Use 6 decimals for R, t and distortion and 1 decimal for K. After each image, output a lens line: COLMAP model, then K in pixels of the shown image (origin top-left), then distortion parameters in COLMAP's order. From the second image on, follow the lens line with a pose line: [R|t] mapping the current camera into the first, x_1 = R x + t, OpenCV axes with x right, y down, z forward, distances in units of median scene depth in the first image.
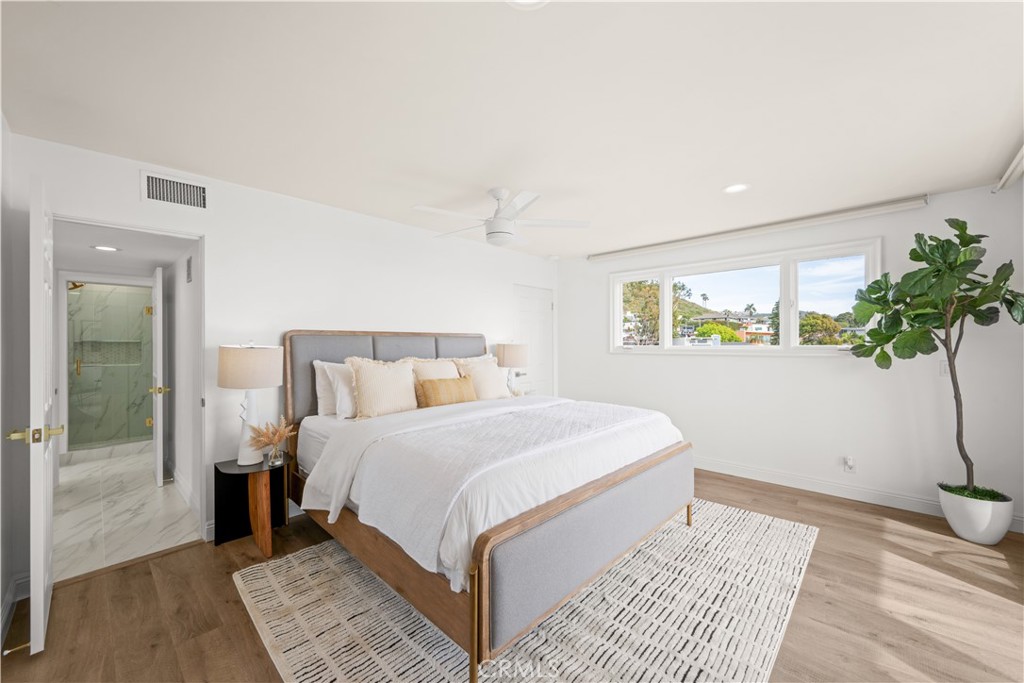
lens RADIAL K [[402.0, 0, 515.6], [0, 402.0, 339.4], [0, 0, 1]] dist [-0.000970, -0.000232]
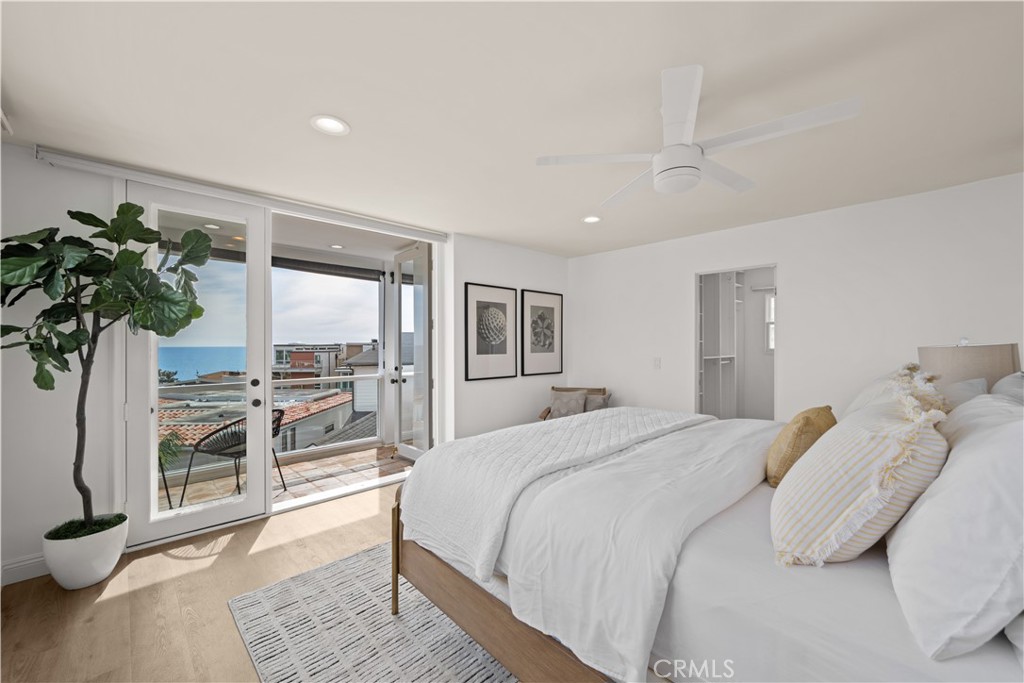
lens RADIAL K [[397.8, 0, 514.4], [0, 397.8, 343.1], [0, 0, 1]] dist [0.002141, 0.000015]
pose [[-0.998904, 0.006592, 0.046331, 0.201061], [0.006127, 0.999930, -0.010168, 0.013683], [-0.046395, -0.009873, -0.998874, 1.684434]]
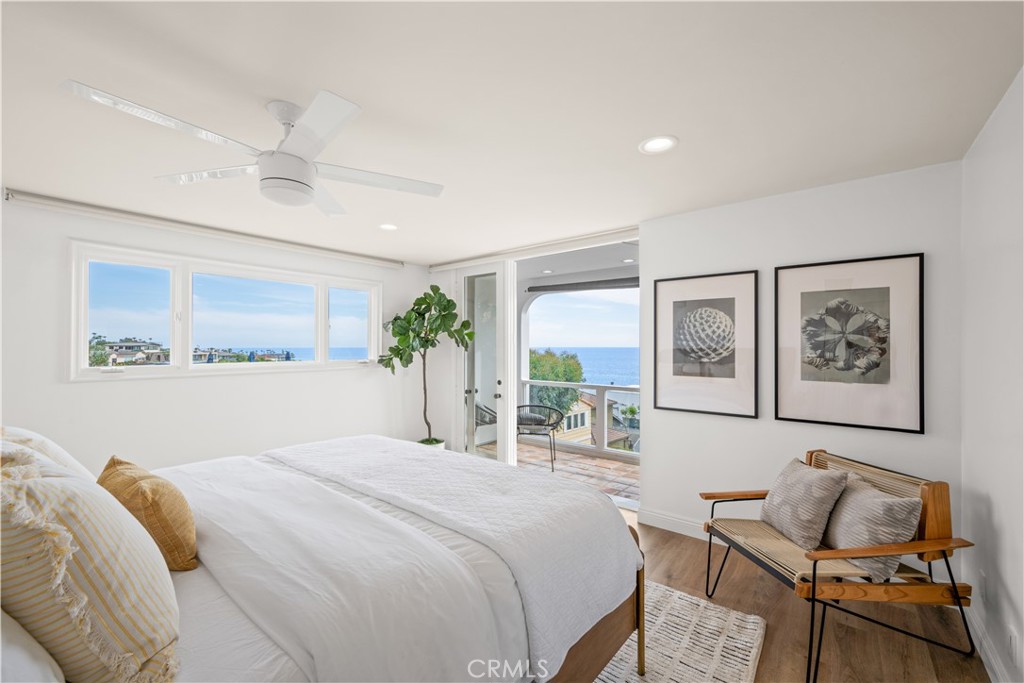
lens RADIAL K [[418.5, 0, 512.0], [0, 418.5, 341.5], [0, 0, 1]] dist [0.000263, 0.000022]
pose [[-0.079764, 0.013032, 0.996729, -0.680383], [-0.007597, 0.999878, -0.013681, -0.031923], [-0.996785, -0.008664, -0.079655, 0.745410]]
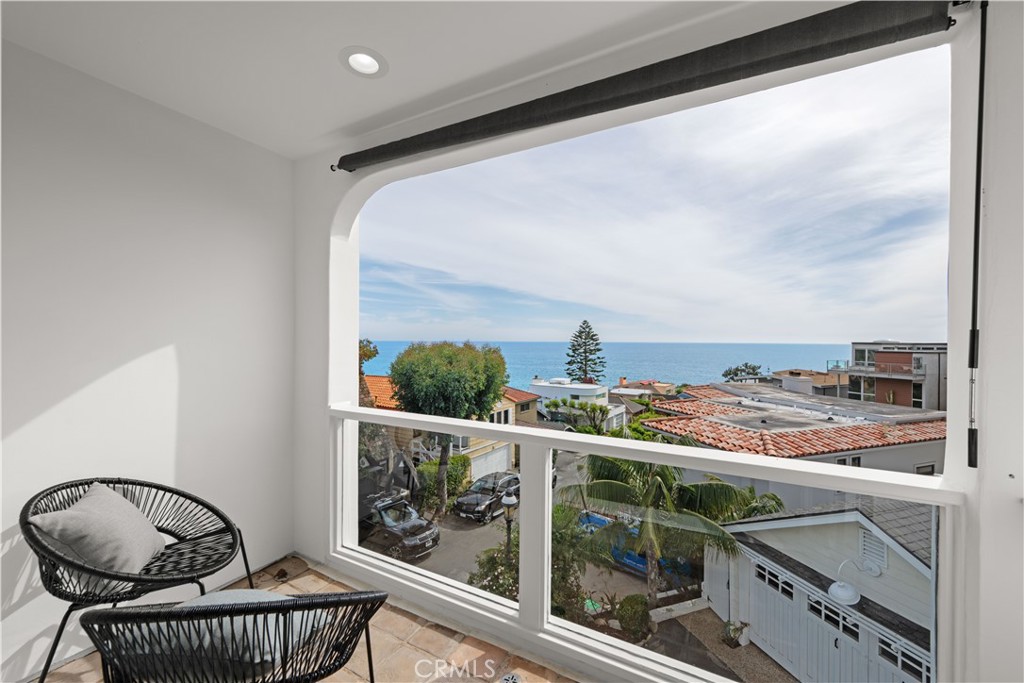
lens RADIAL K [[397.8, 0, 514.4], [0, 397.8, 343.1], [0, 0, 1]] dist [0.002141, 0.000015]
pose [[-0.259130, -0.006058, 0.965823, 0.654394], [-0.014125, 0.999897, 0.002482, -0.002134], [-0.965739, -0.012999, -0.259189, 0.368321]]
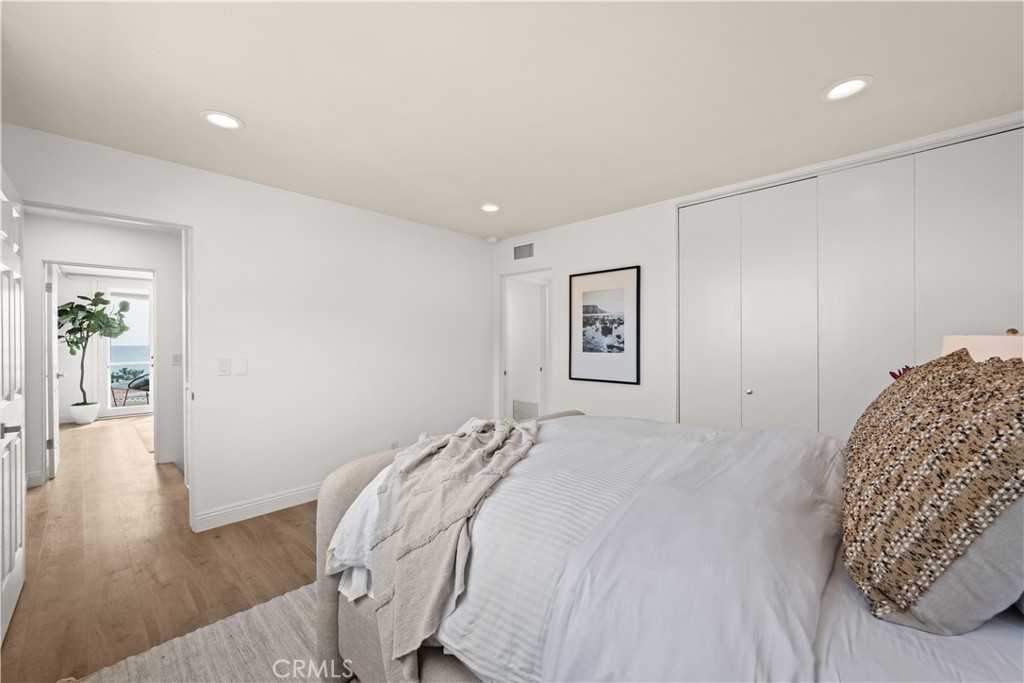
lens RADIAL K [[402.0, 0, 515.6], [0, 402.0, 339.4], [0, 0, 1]] dist [-0.000970, -0.000232]
pose [[-0.999935, 0.010540, 0.004416, -1.376885], [0.010485, 0.999869, -0.012365, 0.045802], [-0.004546, -0.012318, -0.999914, 3.202739]]
